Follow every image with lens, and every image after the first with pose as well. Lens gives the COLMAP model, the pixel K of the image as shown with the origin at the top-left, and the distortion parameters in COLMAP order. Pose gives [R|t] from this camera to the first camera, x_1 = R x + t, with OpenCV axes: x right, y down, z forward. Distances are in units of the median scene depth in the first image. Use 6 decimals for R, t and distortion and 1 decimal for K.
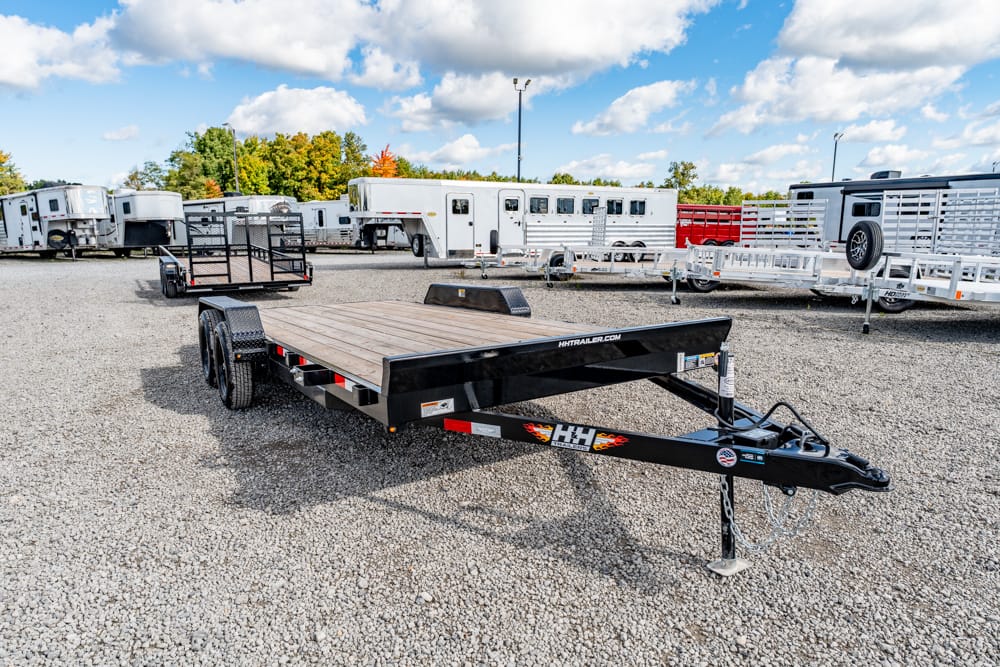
lens RADIAL K [[633.4, 0, 500.0], [0, 633.4, 333.5], [0, 0, 1]] dist [-0.000452, -0.000376]
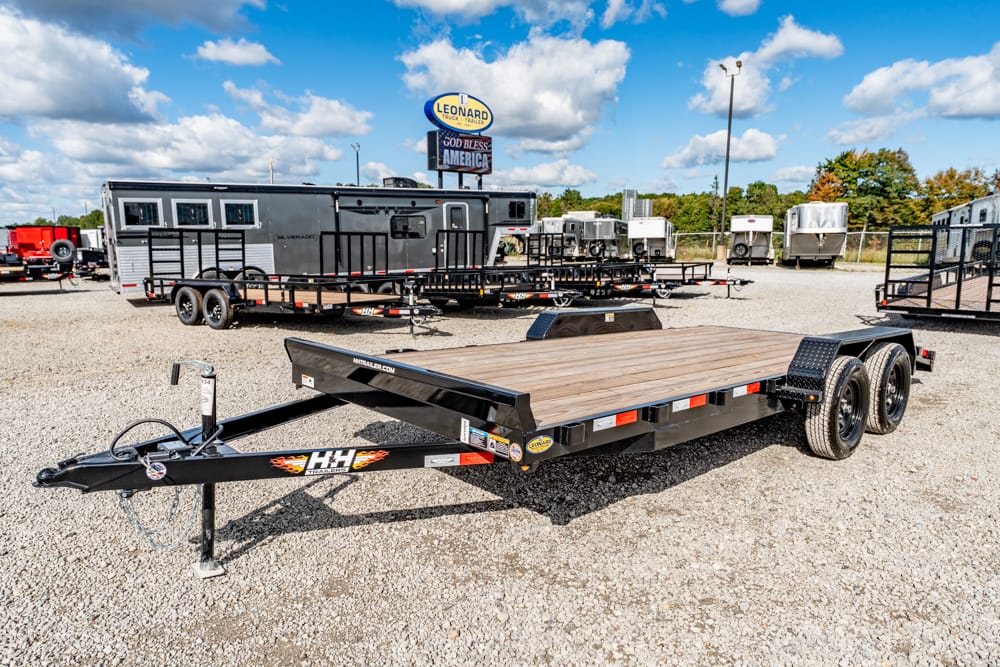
lens RADIAL K [[646.5, 0, 500.0], [0, 646.5, 333.5], [0, 0, 1]] dist [0.000811, 0.001218]
pose [[0.165092, 0.143031, -0.975852, 0.104386], [-0.159364, 0.980296, 0.116722, -0.017290], [0.973318, 0.136245, 0.184633, 0.088820]]
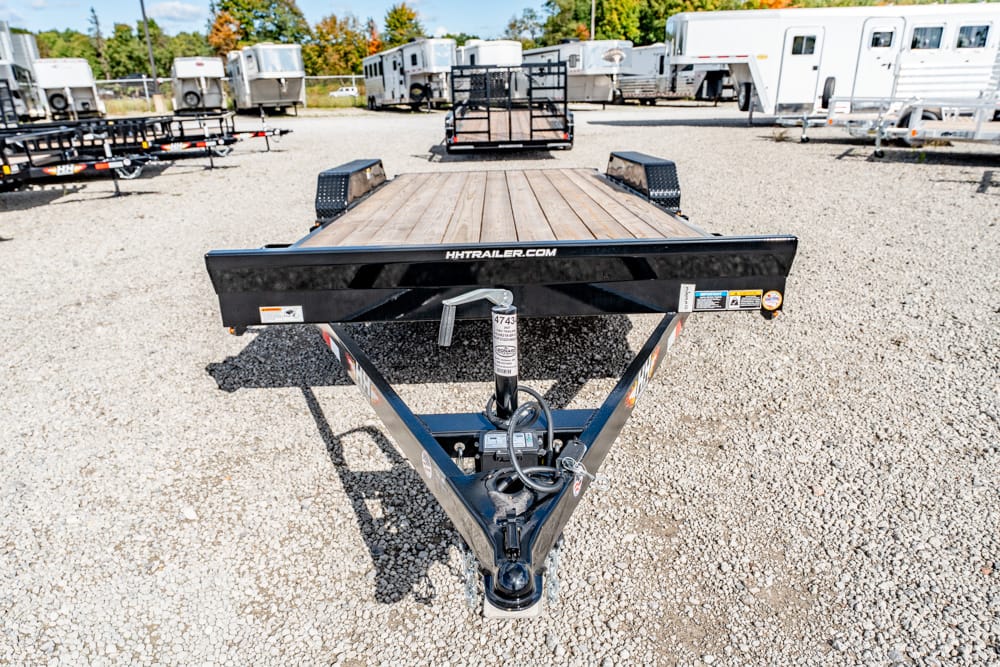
lens RADIAL K [[662.3, 0, 481.3], [0, 662.3, 334.4], [0, 0, 1]] dist [0.003269, -0.000237]
pose [[0.848207, 0.173506, -0.500441, 0.041000], [-0.066577, 0.972256, 0.224246, -0.005344], [0.525464, -0.156889, 0.836225, 0.026598]]
